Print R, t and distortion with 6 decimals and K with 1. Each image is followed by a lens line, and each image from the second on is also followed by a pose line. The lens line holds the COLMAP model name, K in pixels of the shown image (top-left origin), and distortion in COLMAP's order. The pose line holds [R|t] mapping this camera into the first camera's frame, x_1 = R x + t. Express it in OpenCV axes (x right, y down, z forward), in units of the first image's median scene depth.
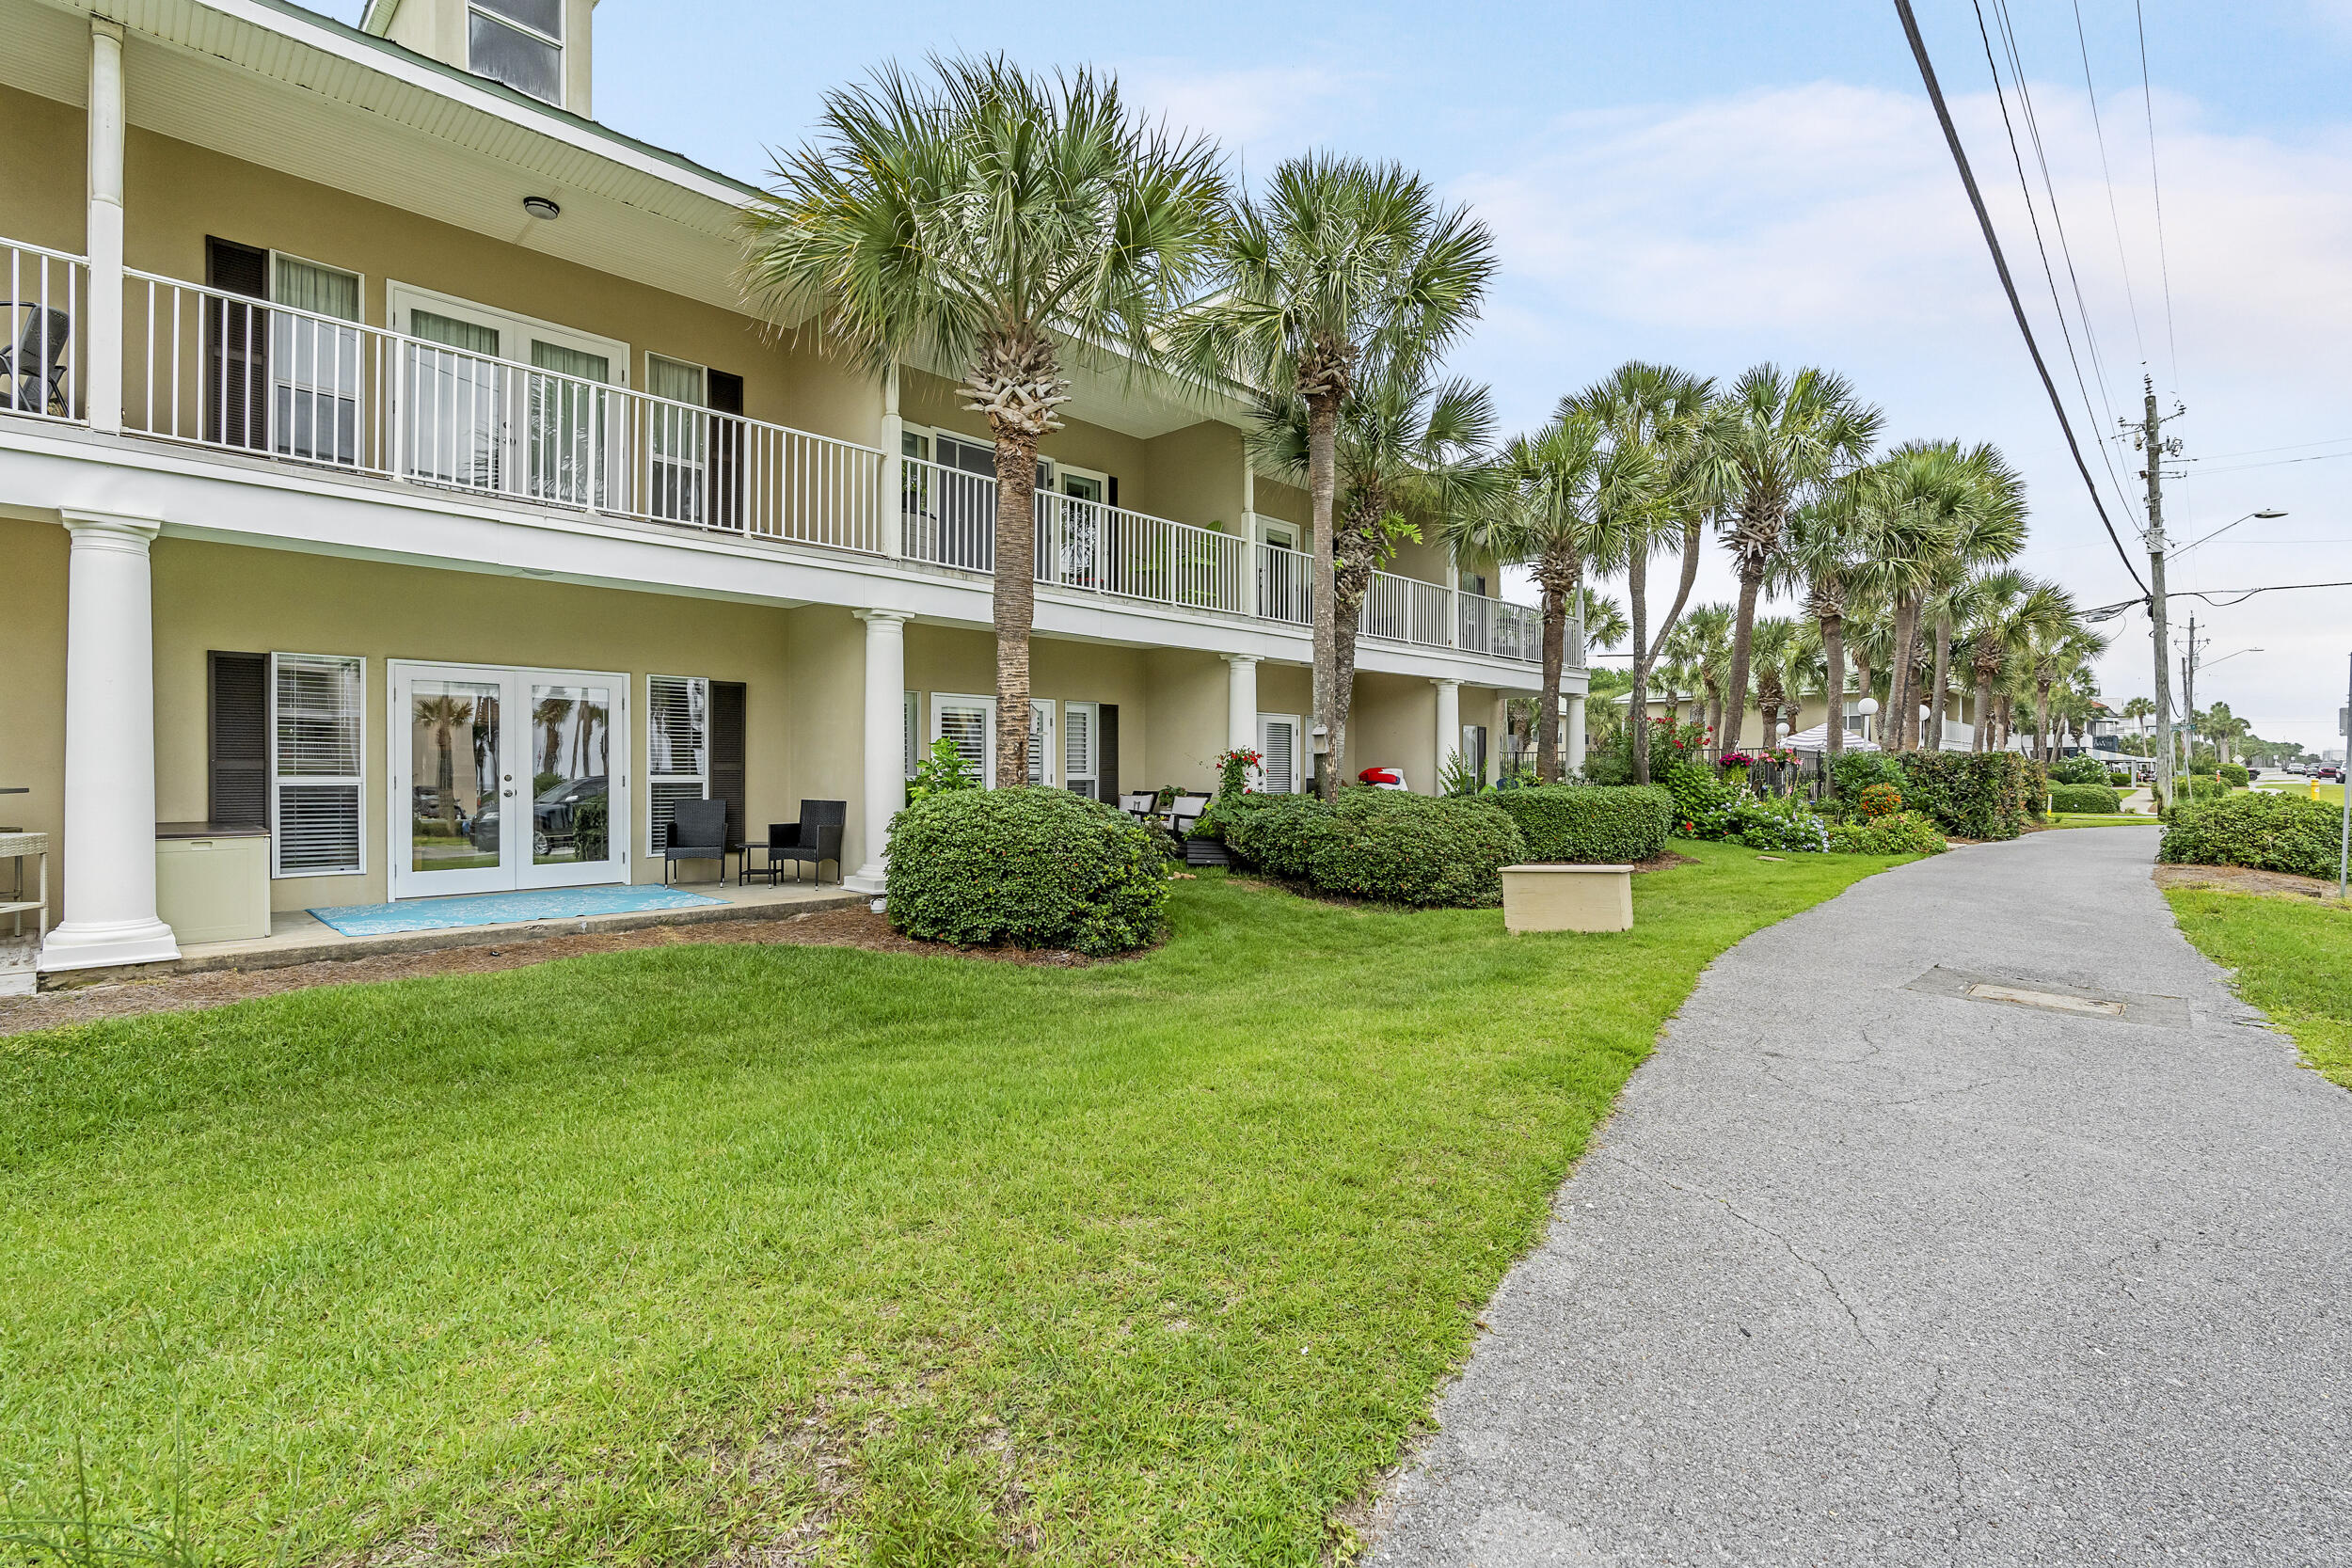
lens RADIAL K [[1113.7, 0, 1180.9], [0, 1113.7, 767.2], [0, 0, 1]] dist [-0.001105, 0.000383]
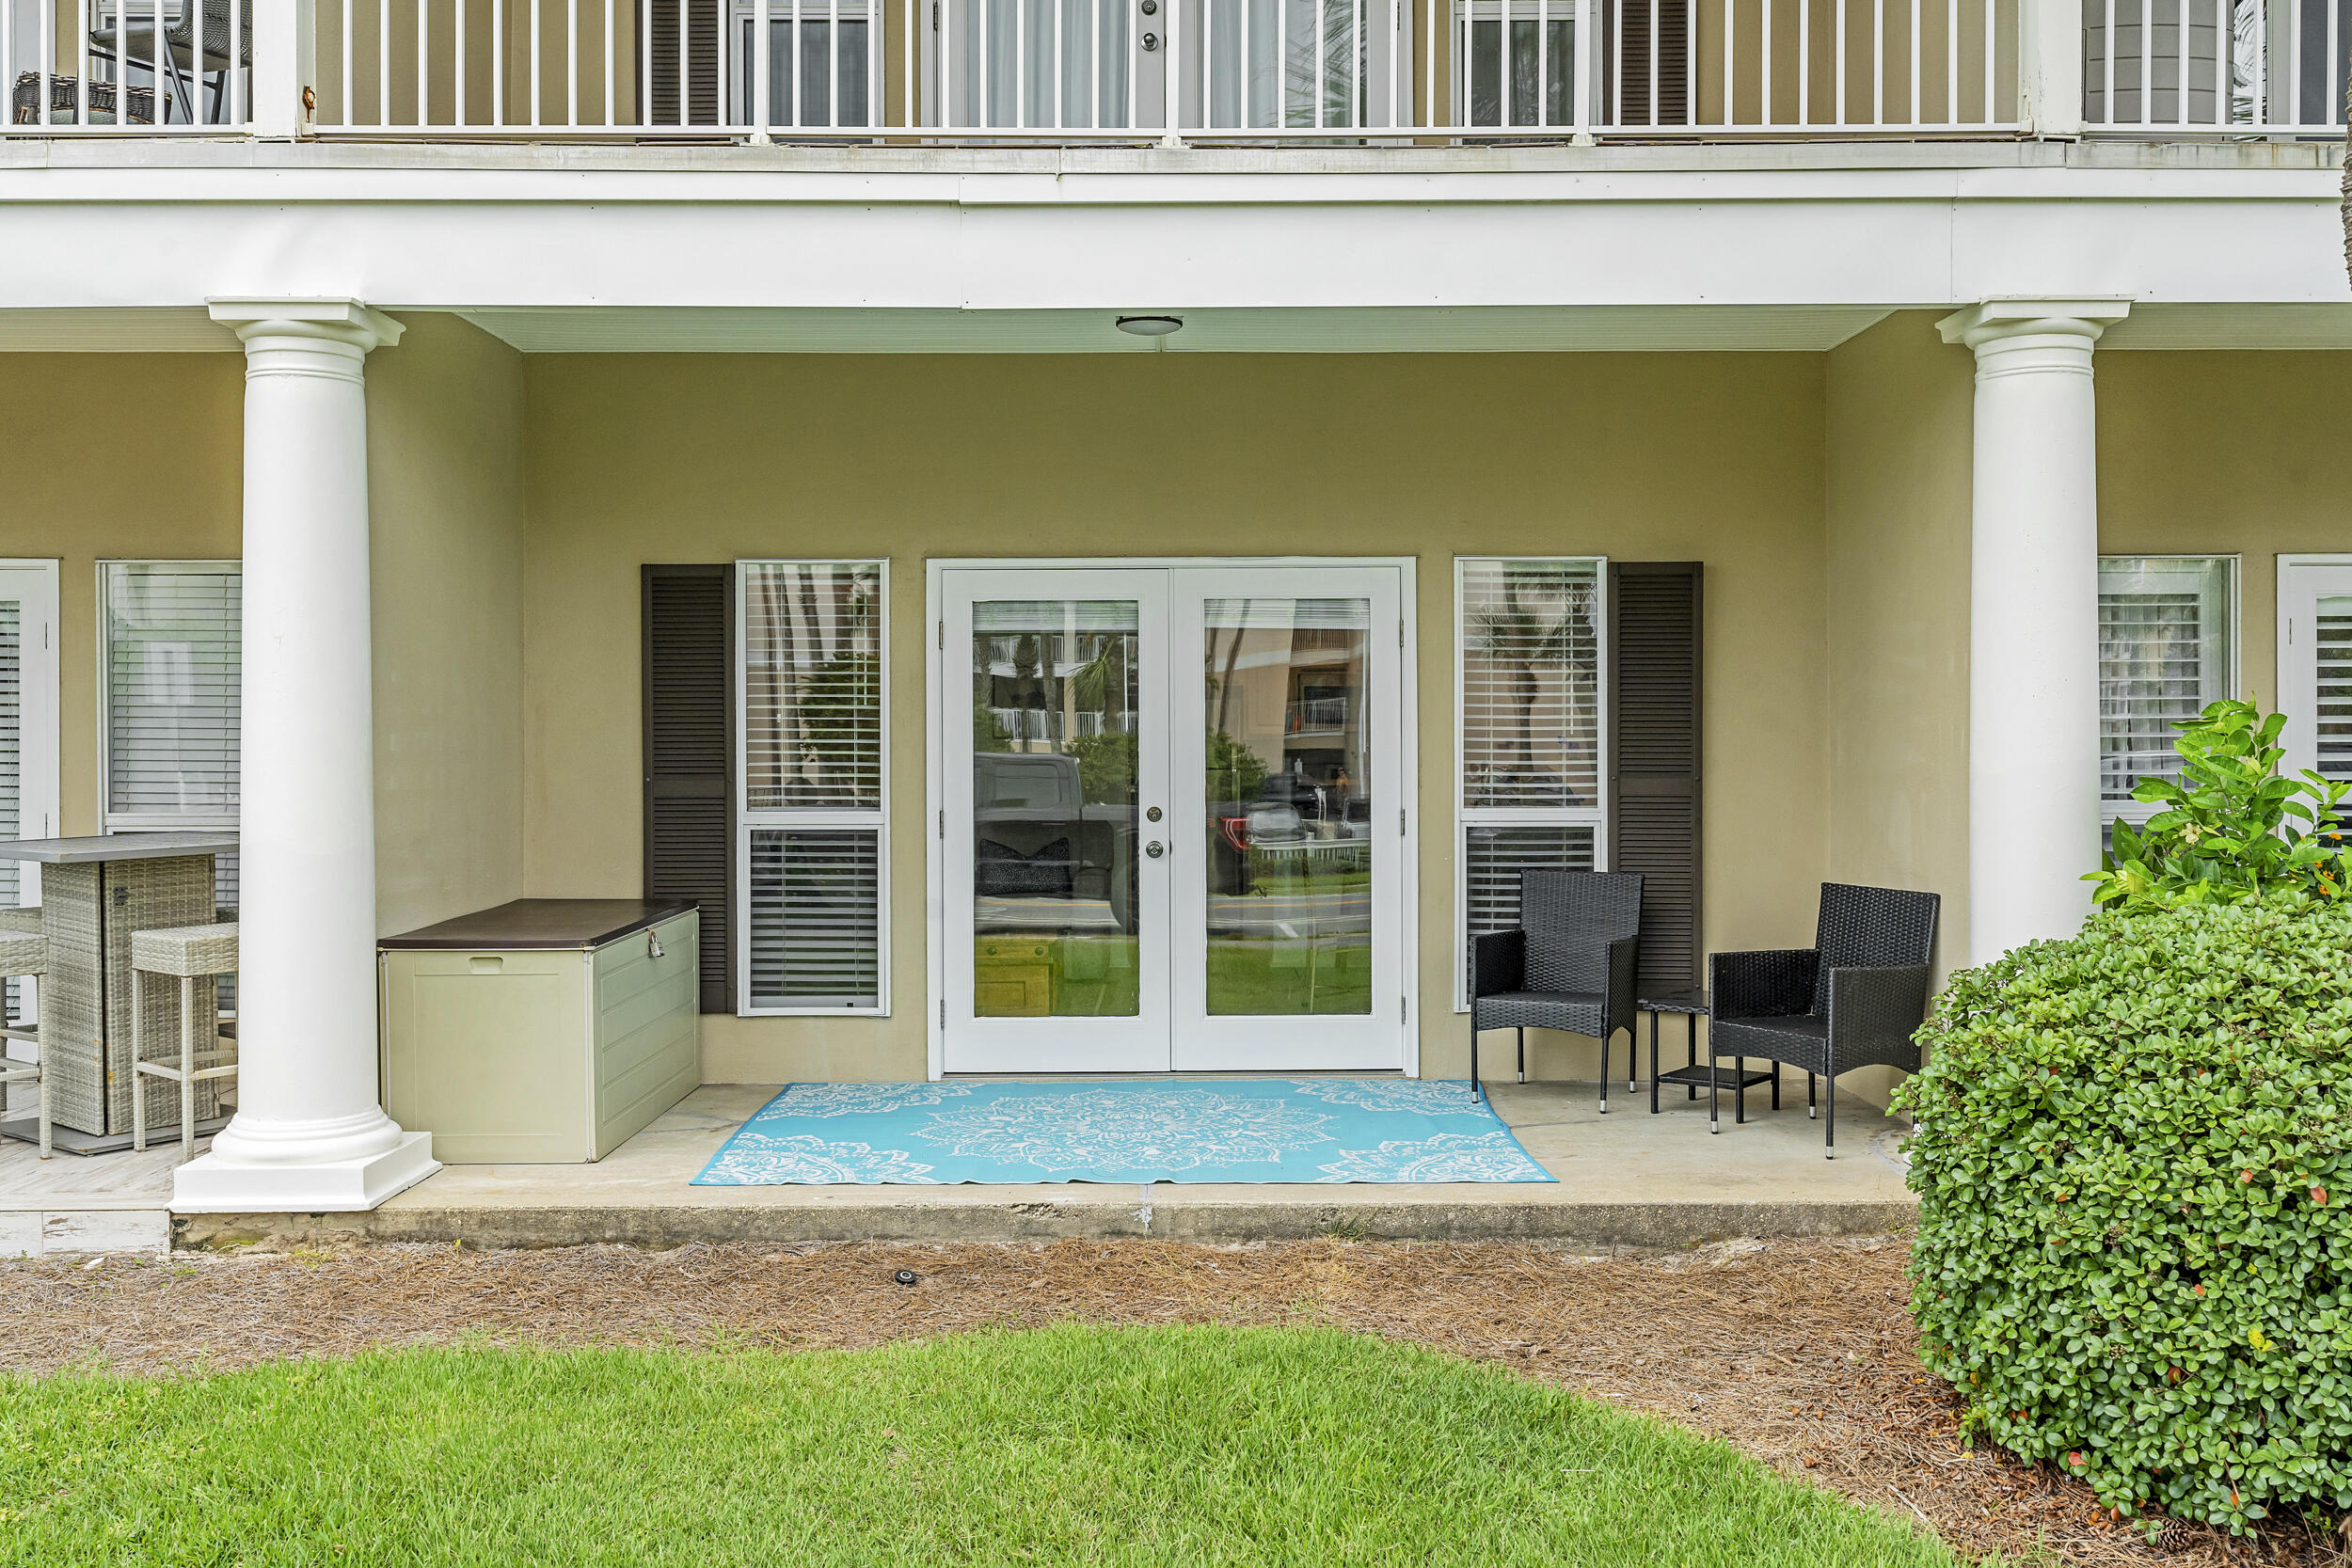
lens RADIAL K [[2130.4, 0, 1176.9], [0, 2130.4, 752.6], [0, 0, 1]] dist [0.007801, -0.004501]
pose [[0.697945, 0.001187, -0.716150, 0.001466], [0.006546, 0.999946, 0.008037, -0.023834], [0.716121, -0.010297, 0.697900, 0.477376]]
